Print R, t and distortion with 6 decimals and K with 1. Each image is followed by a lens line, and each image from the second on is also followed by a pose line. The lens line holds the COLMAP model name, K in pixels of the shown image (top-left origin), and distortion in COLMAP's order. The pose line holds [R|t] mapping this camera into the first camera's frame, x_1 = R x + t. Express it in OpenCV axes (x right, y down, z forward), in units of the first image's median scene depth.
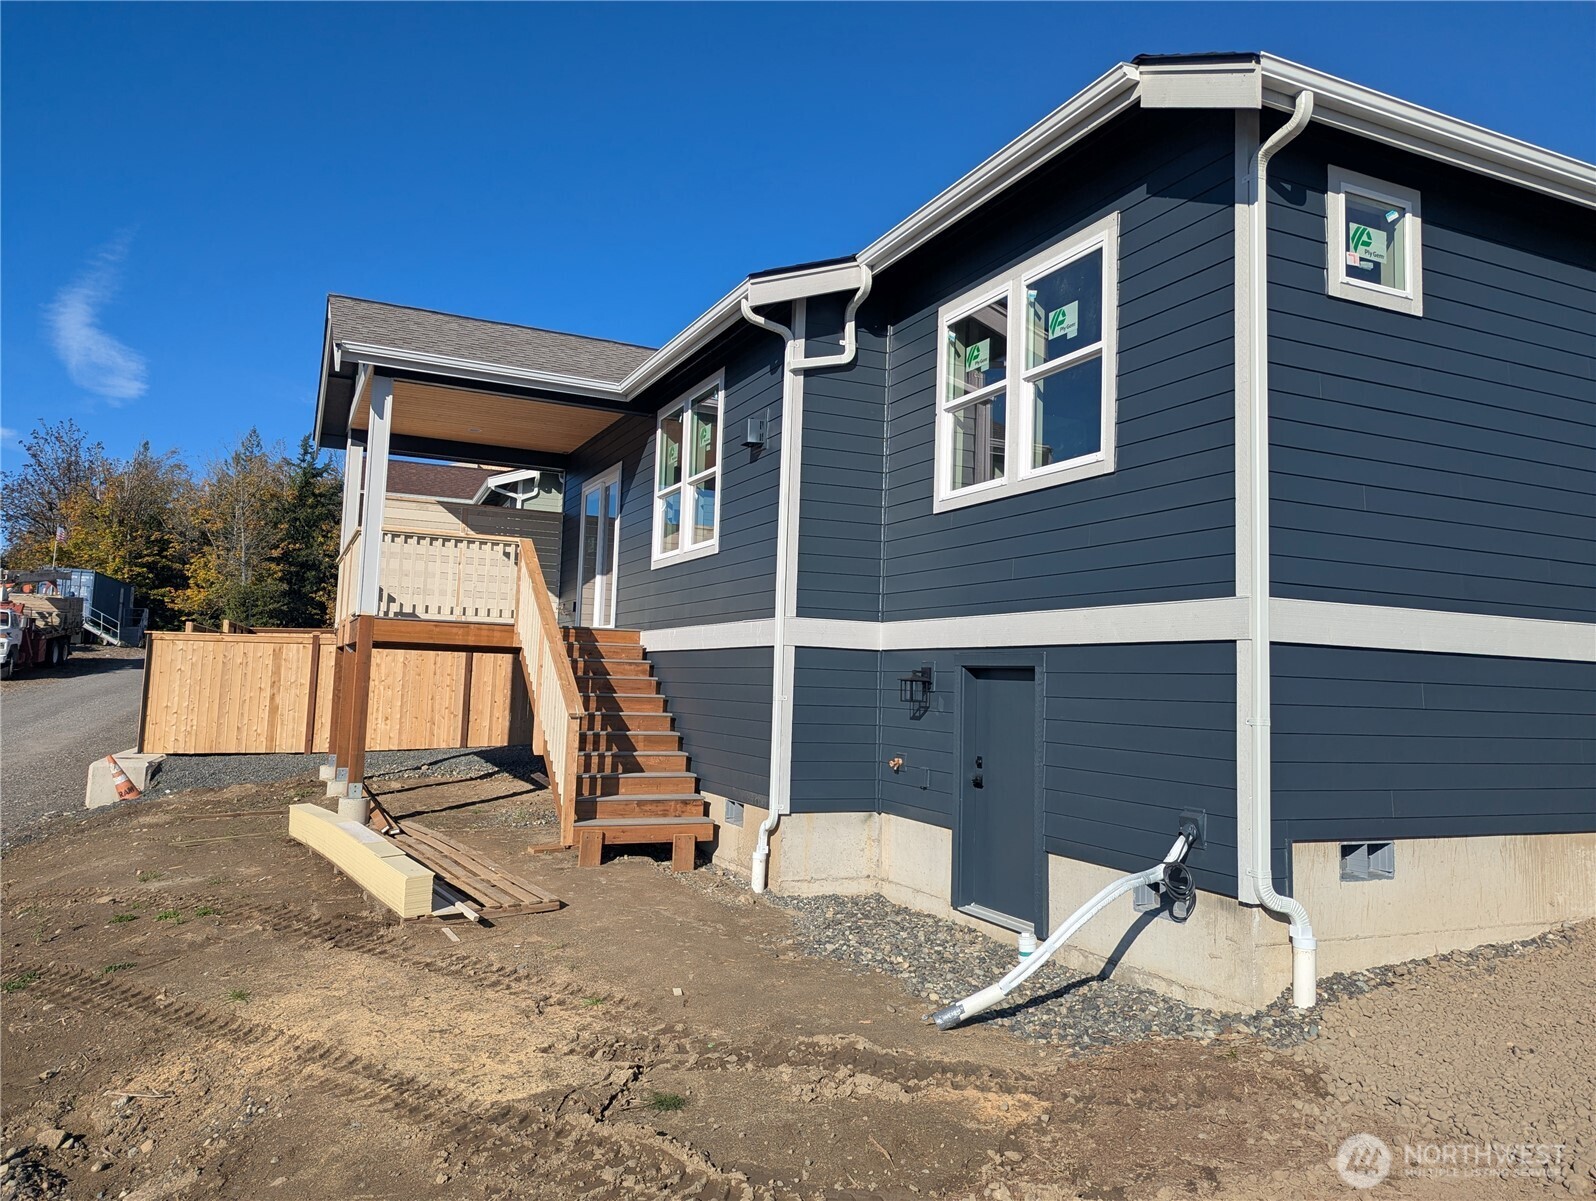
lens RADIAL K [[1121.2, 0, 803.1], [0, 1121.2, 589.5], [0, 0, 1]] dist [0.059157, -0.064128]
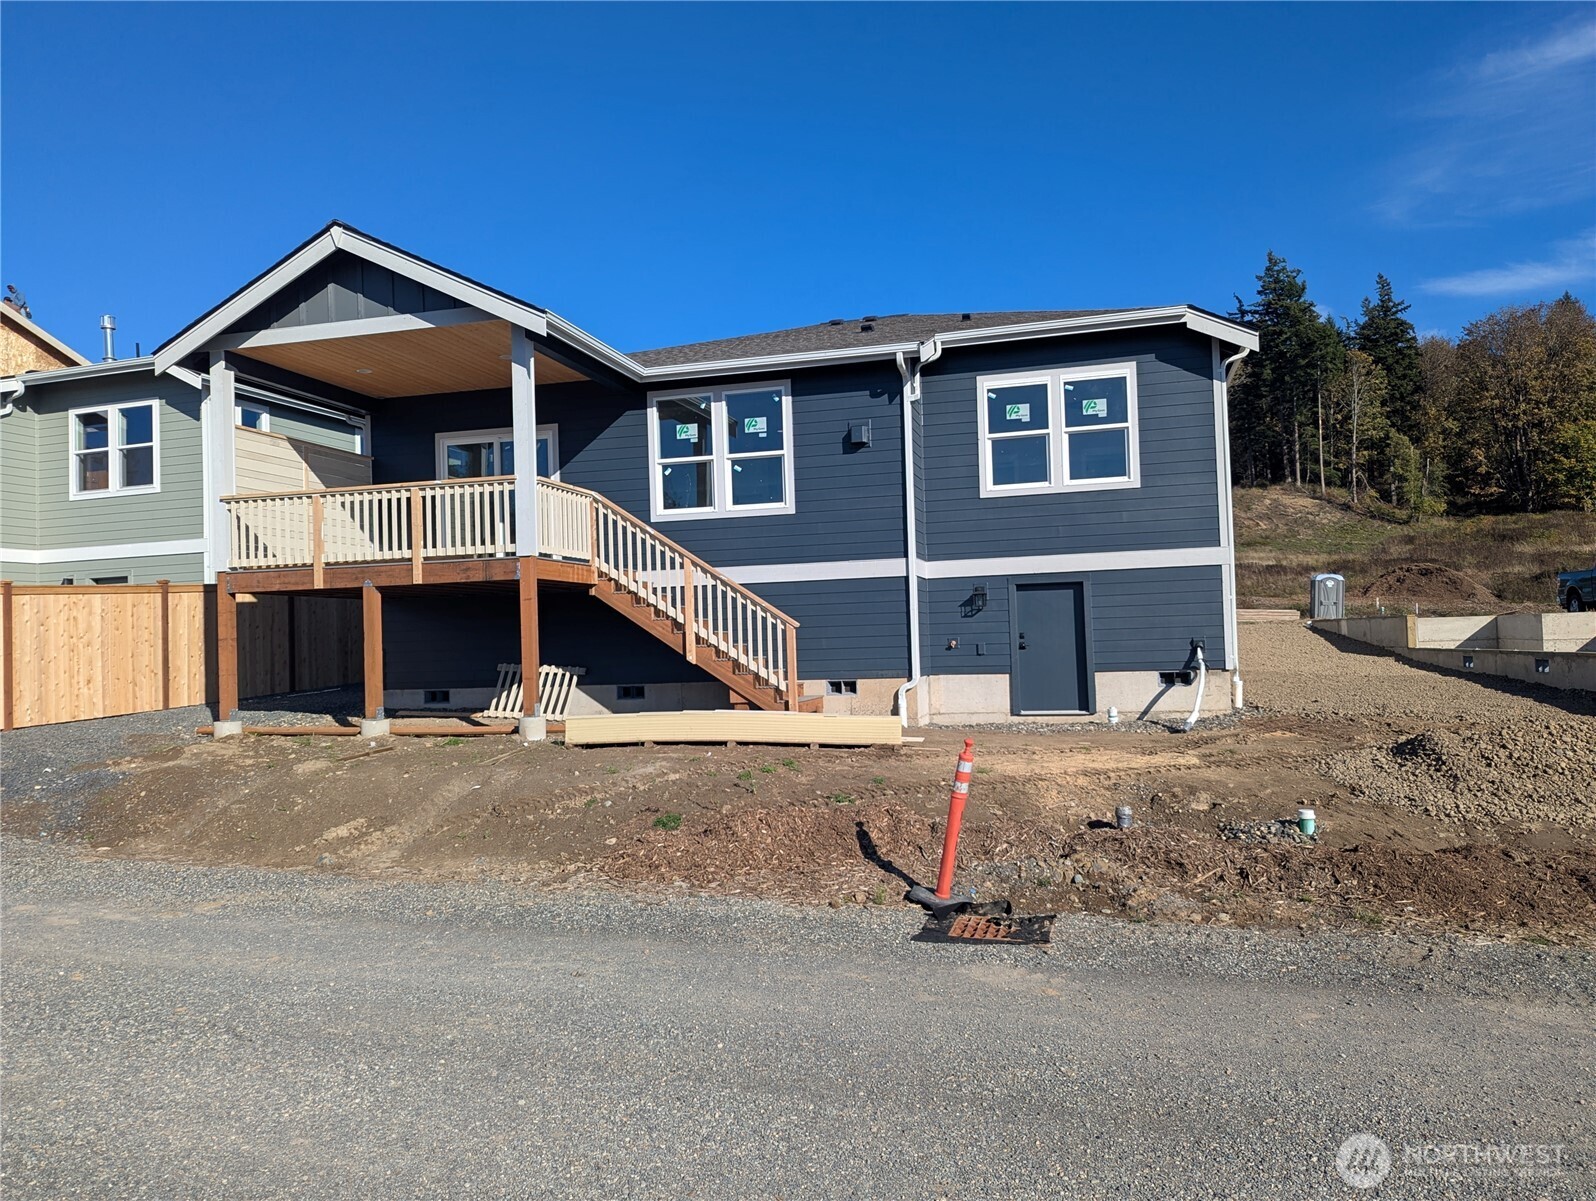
lens RADIAL K [[1121.2, 0, 803.1], [0, 1121.2, 589.5], [0, 0, 1]] dist [0.059157, -0.064128]
pose [[0.642722, -0.017847, 0.765892, -1.567779], [-0.012958, 0.999332, 0.034162, 0.021330], [-0.765990, -0.031881, 0.642061, 0.107905]]
